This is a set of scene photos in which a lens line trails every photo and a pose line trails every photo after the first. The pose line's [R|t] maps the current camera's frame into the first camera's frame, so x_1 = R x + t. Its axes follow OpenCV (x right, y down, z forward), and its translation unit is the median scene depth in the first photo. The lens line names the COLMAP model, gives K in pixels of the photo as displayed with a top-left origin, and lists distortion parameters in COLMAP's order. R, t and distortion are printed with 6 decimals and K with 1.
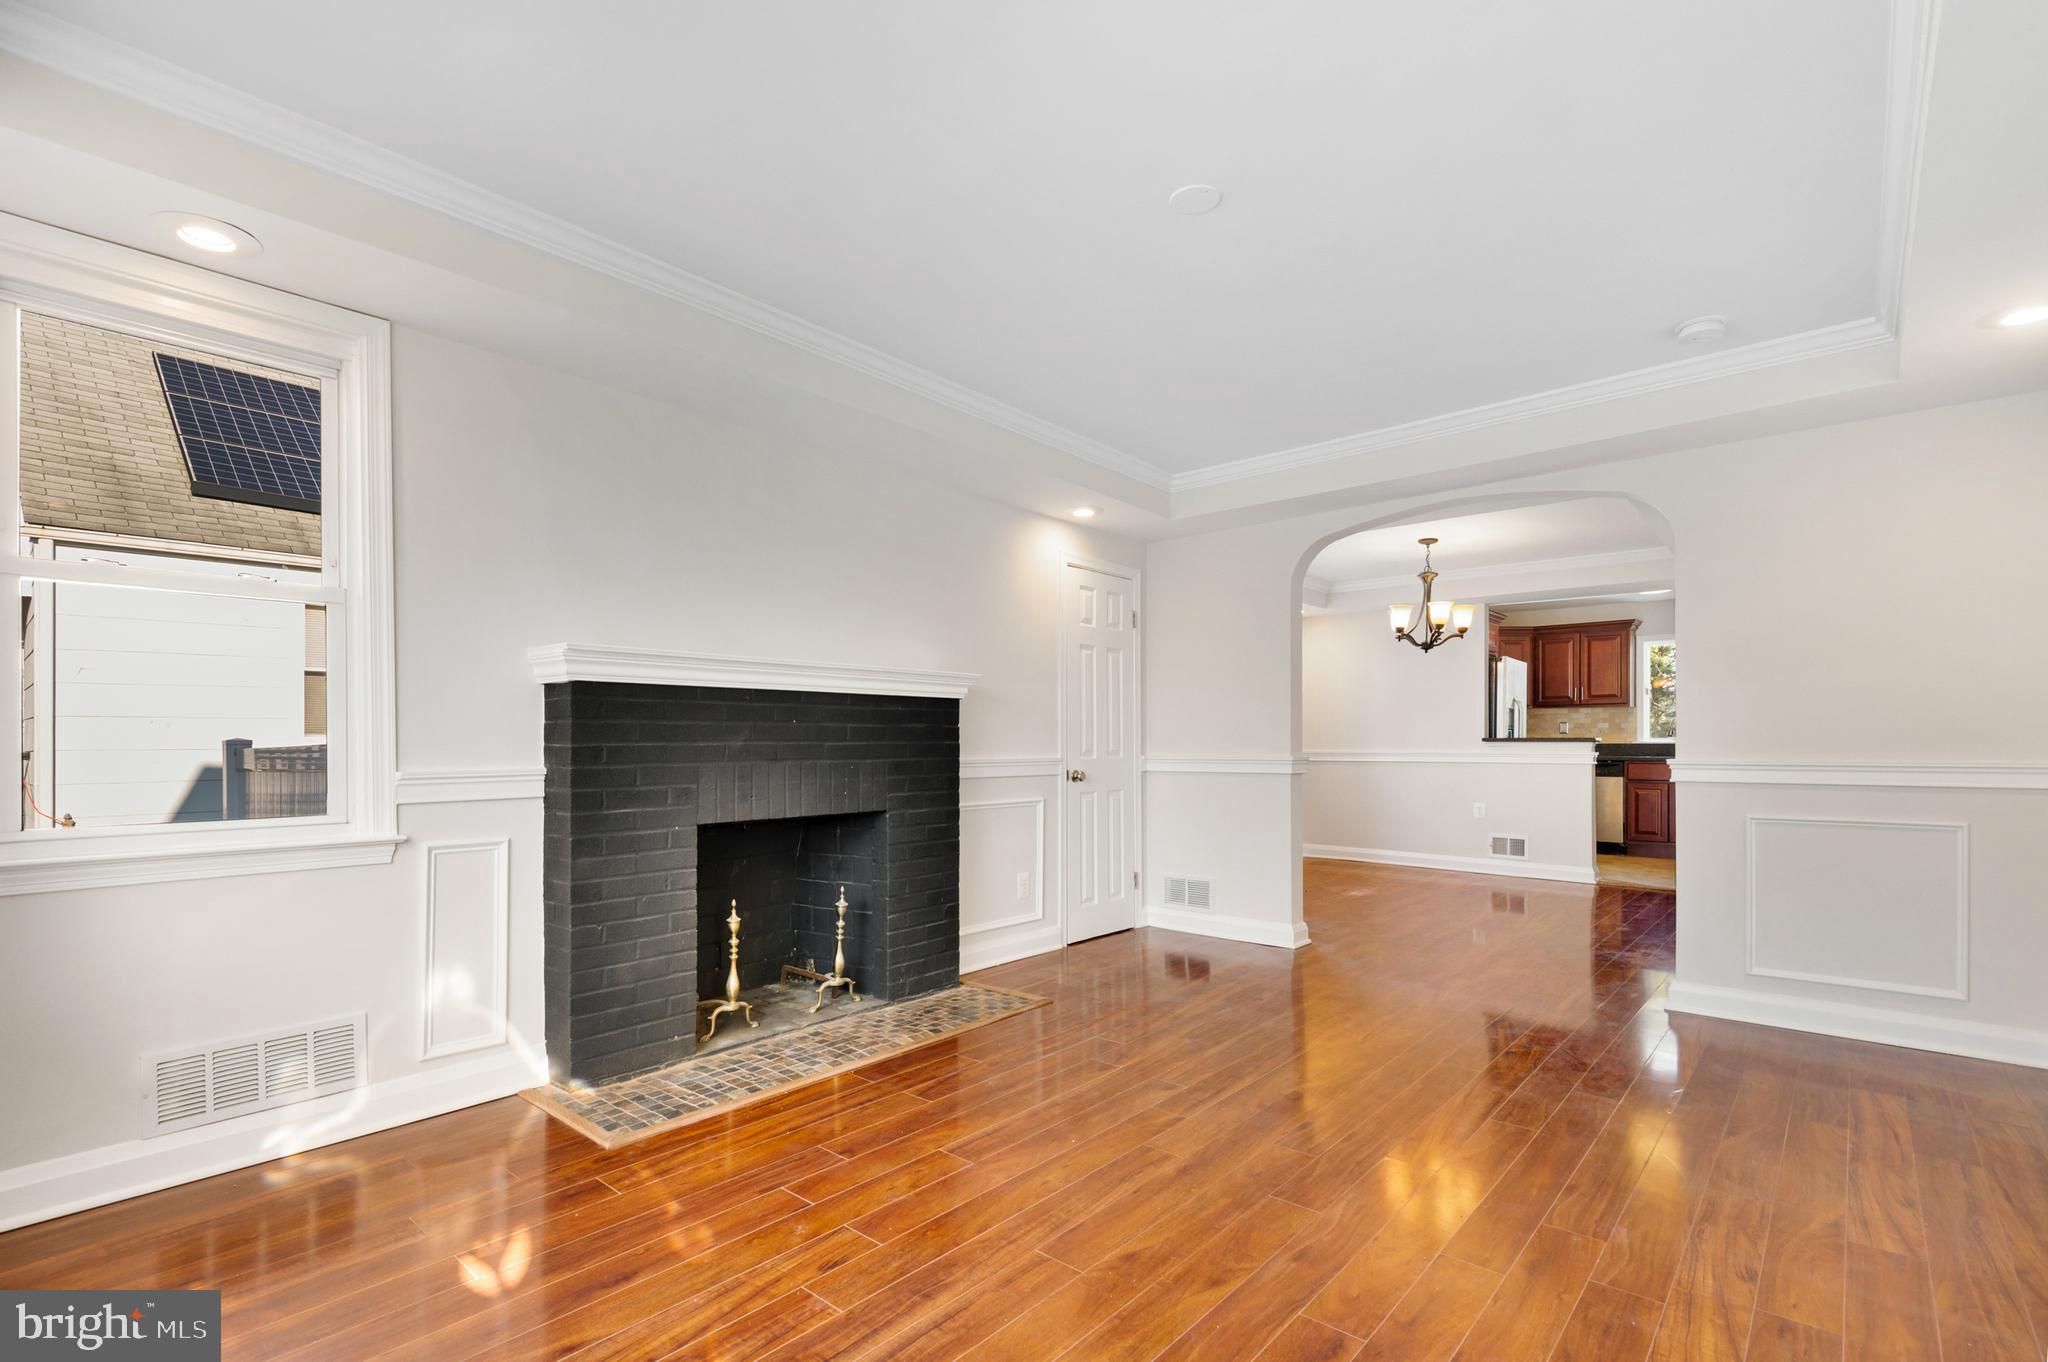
lens RADIAL K [[932.7, 0, 1024.3], [0, 932.7, 708.9], [0, 0, 1]] dist [0.000773, -0.013237]
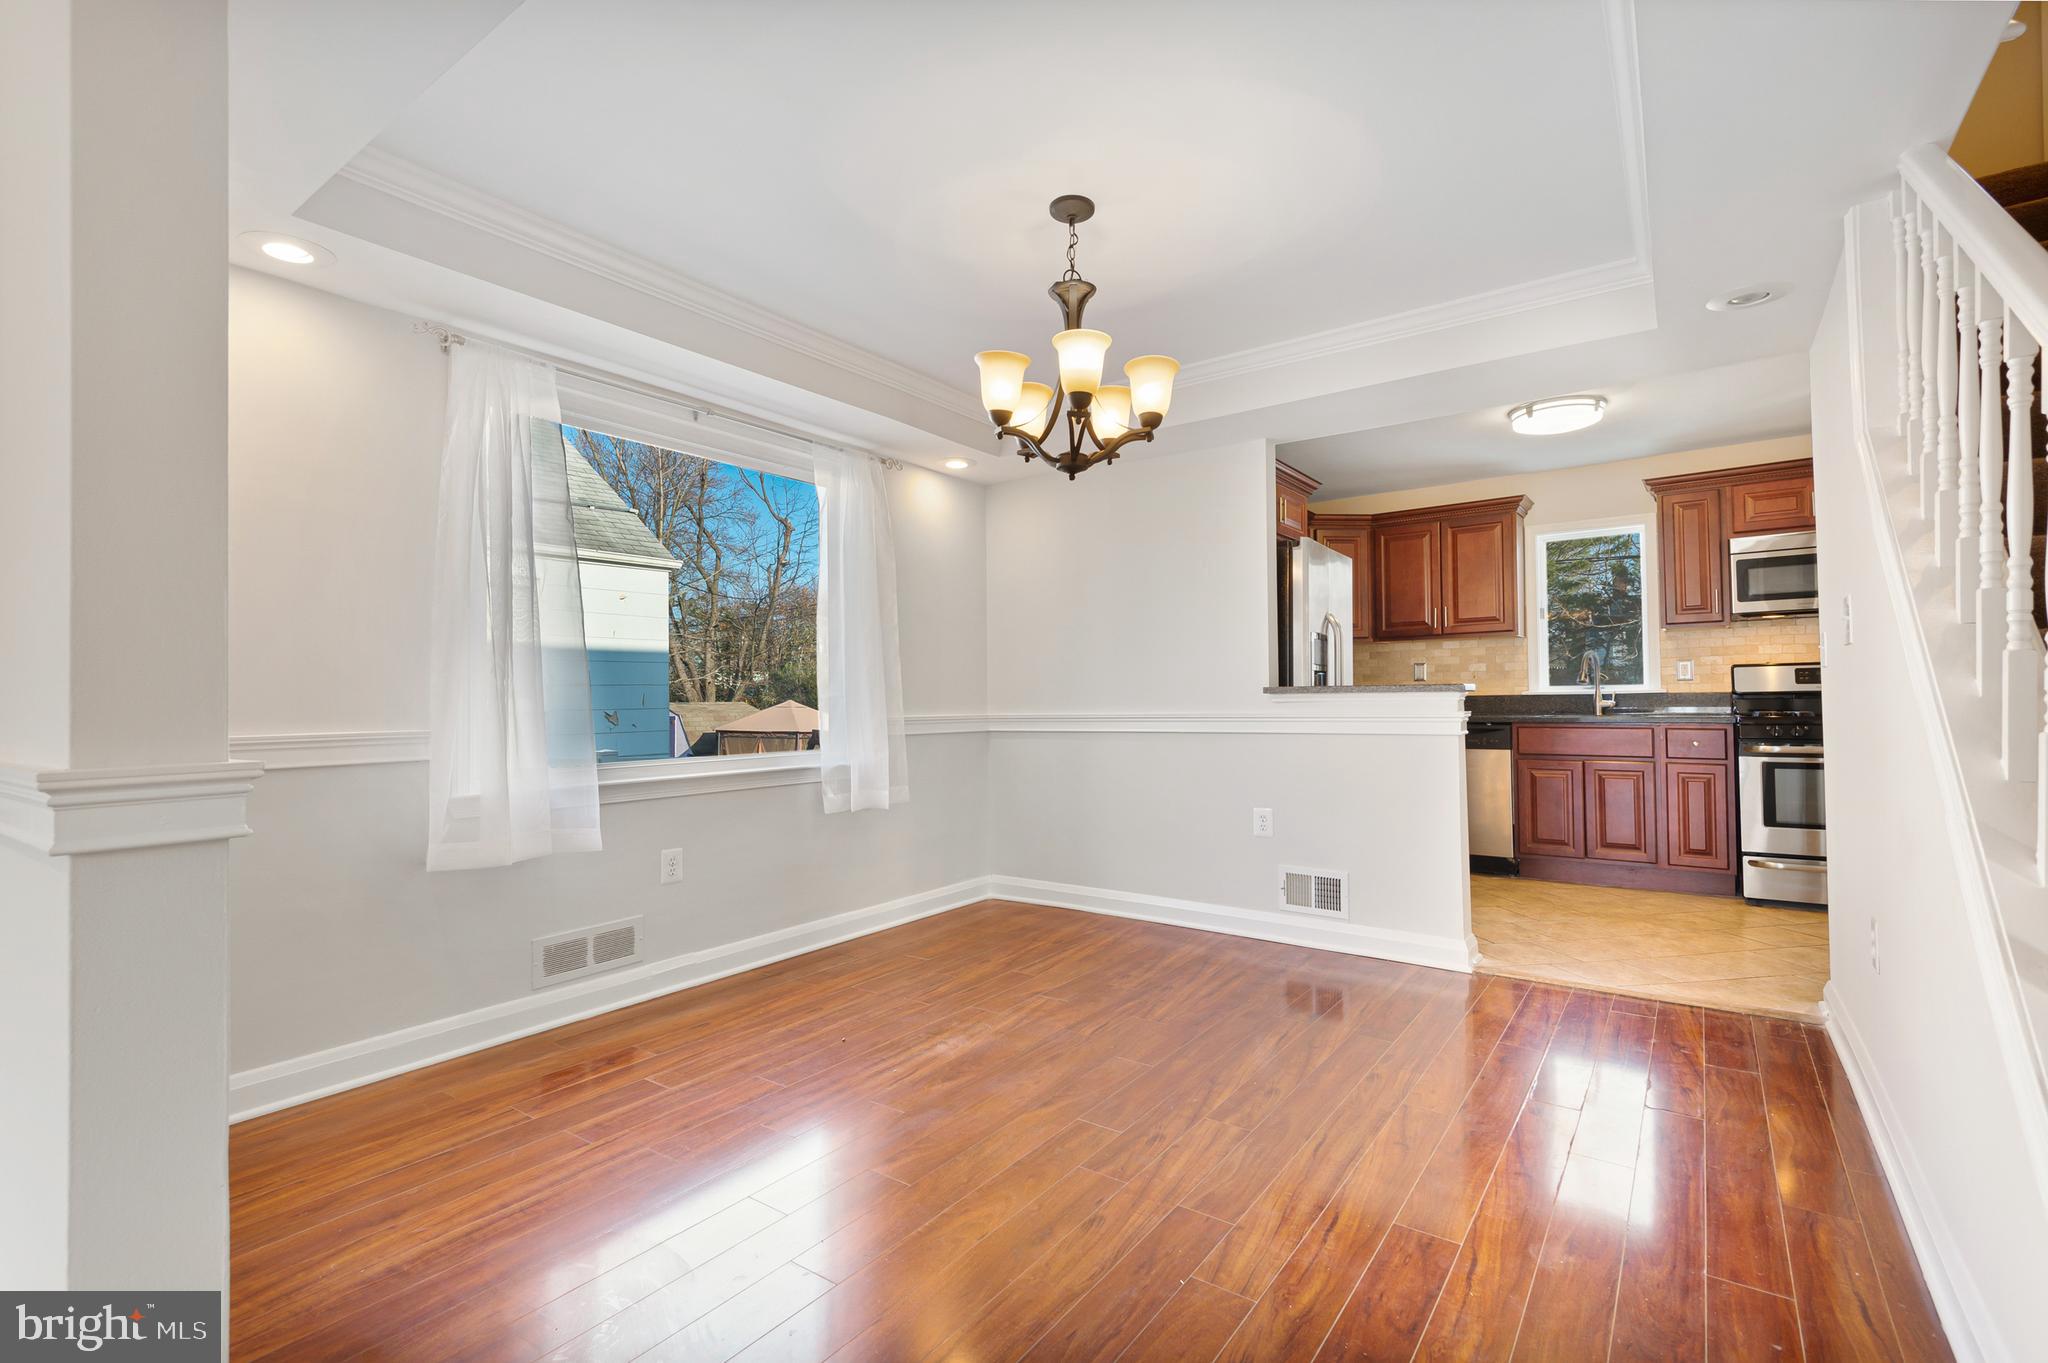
lens RADIAL K [[925.9, 0, 999.4], [0, 925.9, 672.0], [0, 0, 1]] dist [0.000434, -0.013038]
pose [[0.996488, -0.015200, 0.082339, 0.262872], [0.015367, 0.999881, -0.001390, 0.018459], [-0.082308, 0.002650, 0.996603, 0.428007]]
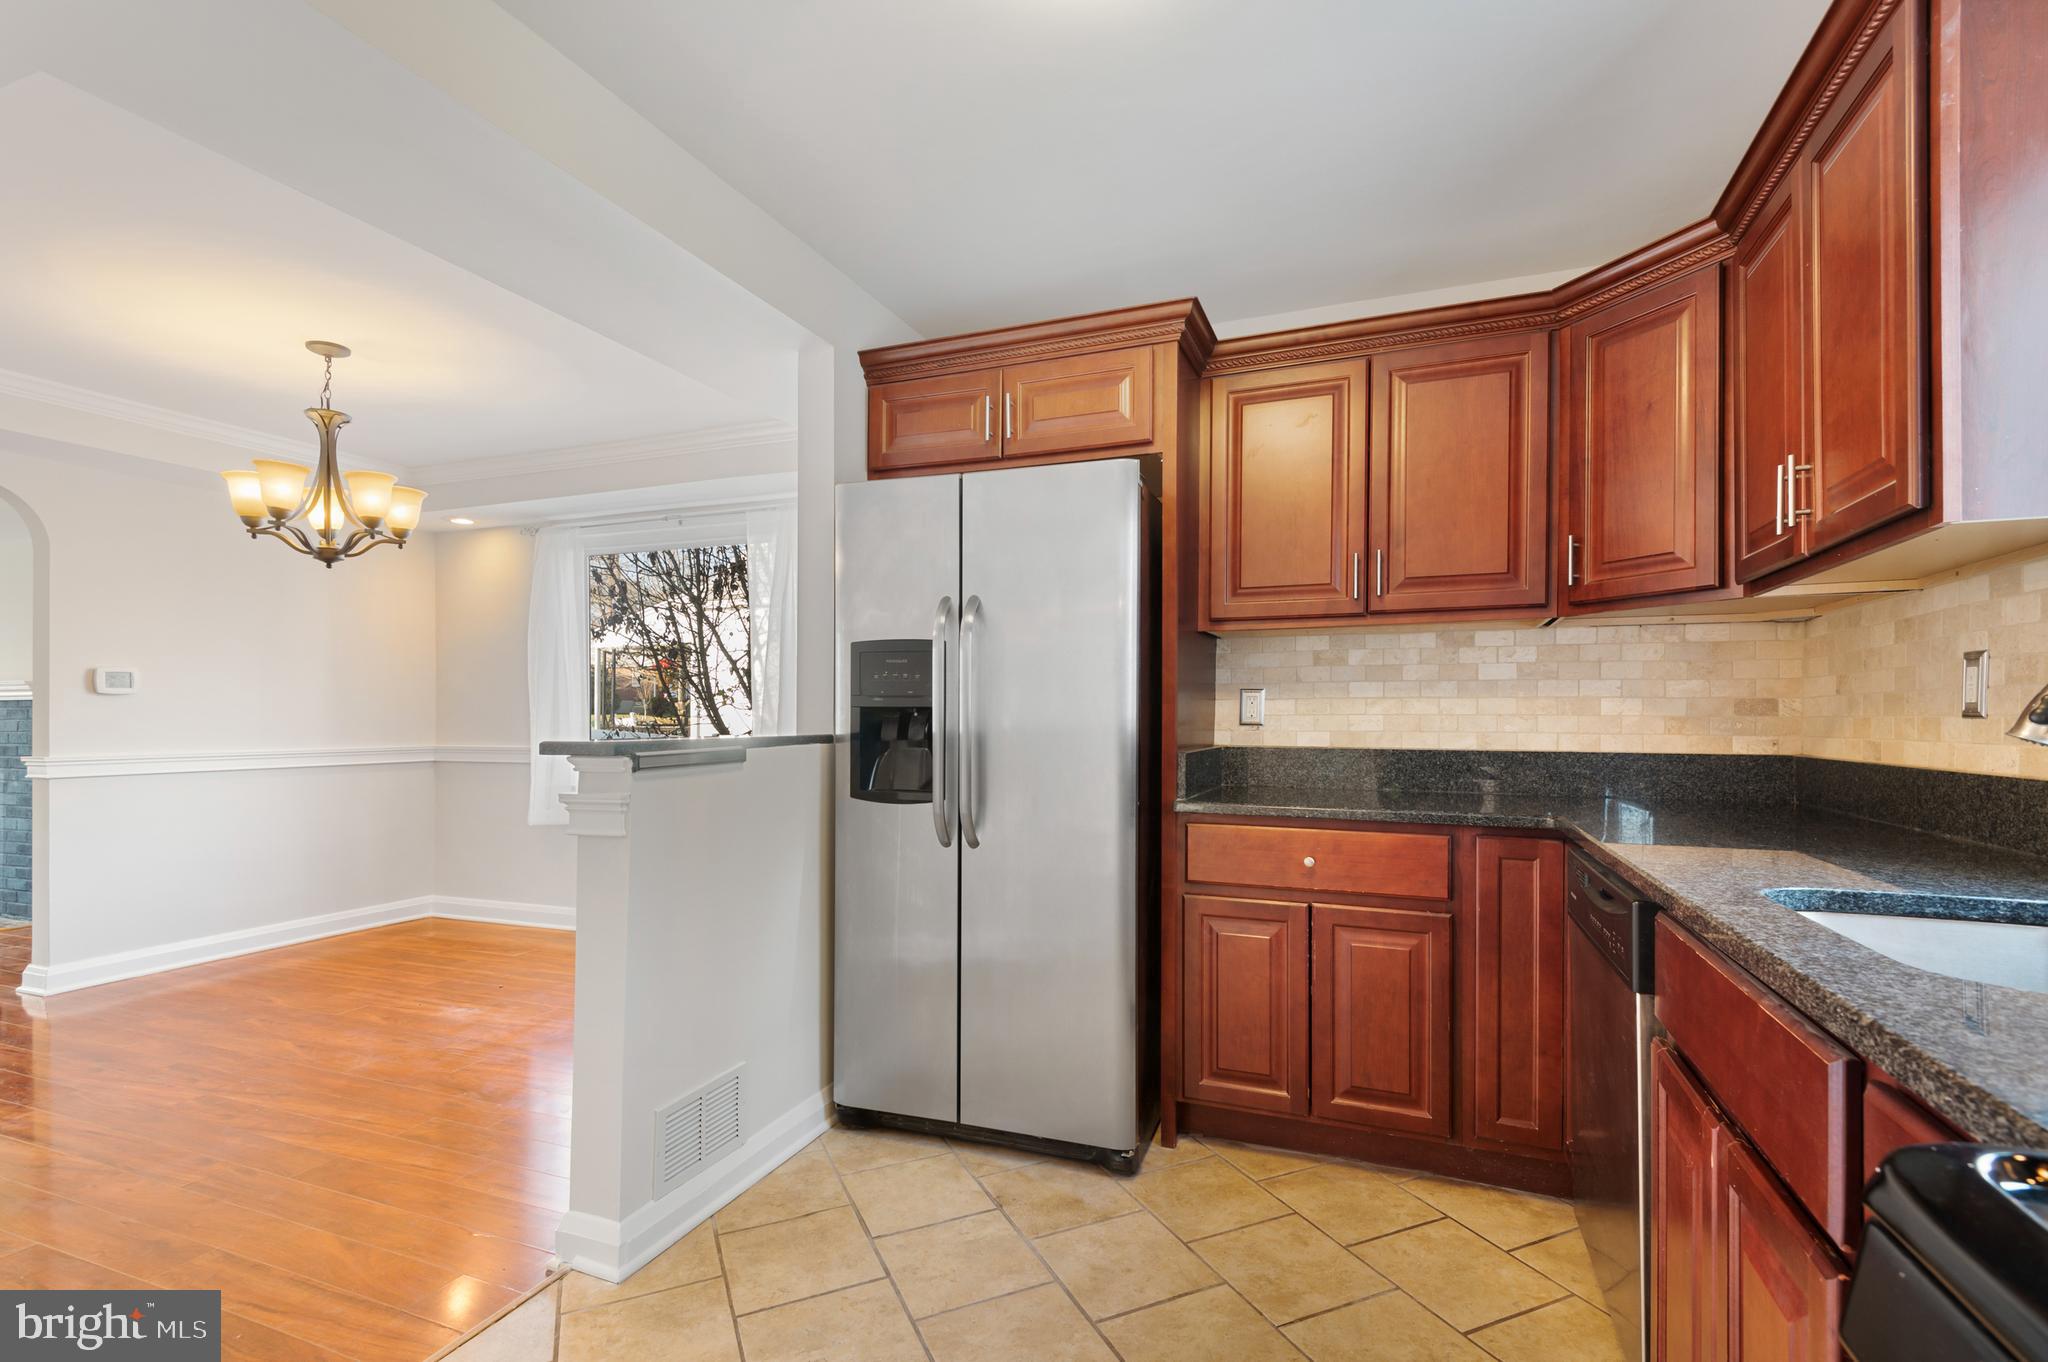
lens RADIAL K [[931.5, 0, 1028.8], [0, 931.5, 716.9], [0, 0, 1]] dist [0.038063, -0.022655]
pose [[0.354329, -0.005149, -0.935107, 0.763808], [0.027376, 0.999613, 0.004870, 0.022873], [0.934720, -0.027325, 0.354333, 0.853612]]
